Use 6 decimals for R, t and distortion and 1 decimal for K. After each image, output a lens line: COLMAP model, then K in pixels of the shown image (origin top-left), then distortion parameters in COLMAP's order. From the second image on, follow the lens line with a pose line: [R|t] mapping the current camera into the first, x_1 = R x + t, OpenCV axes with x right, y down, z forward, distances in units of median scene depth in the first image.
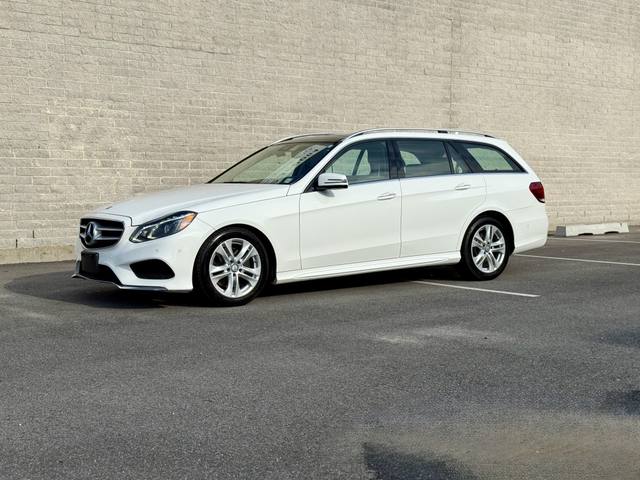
lens RADIAL K [[892.3, 0, 320.0], [0, 892.3, 240.0], [0, 0, 1]] dist [0.208387, -0.420102]
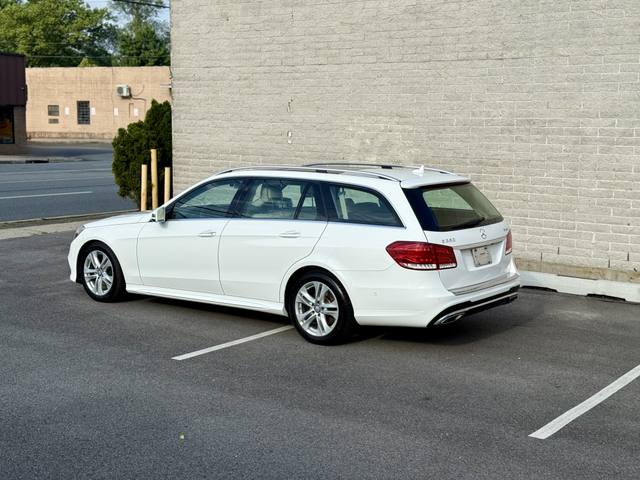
lens RADIAL K [[893.1, 0, 325.4], [0, 893.1, 240.3], [0, 0, 1]] dist [0.208498, -0.409501]
pose [[0.276143, 0.135412, -0.951530, 0.836021], [-0.075791, 0.990010, 0.118893, -0.132864], [0.958124, 0.039286, 0.283647, 0.629680]]
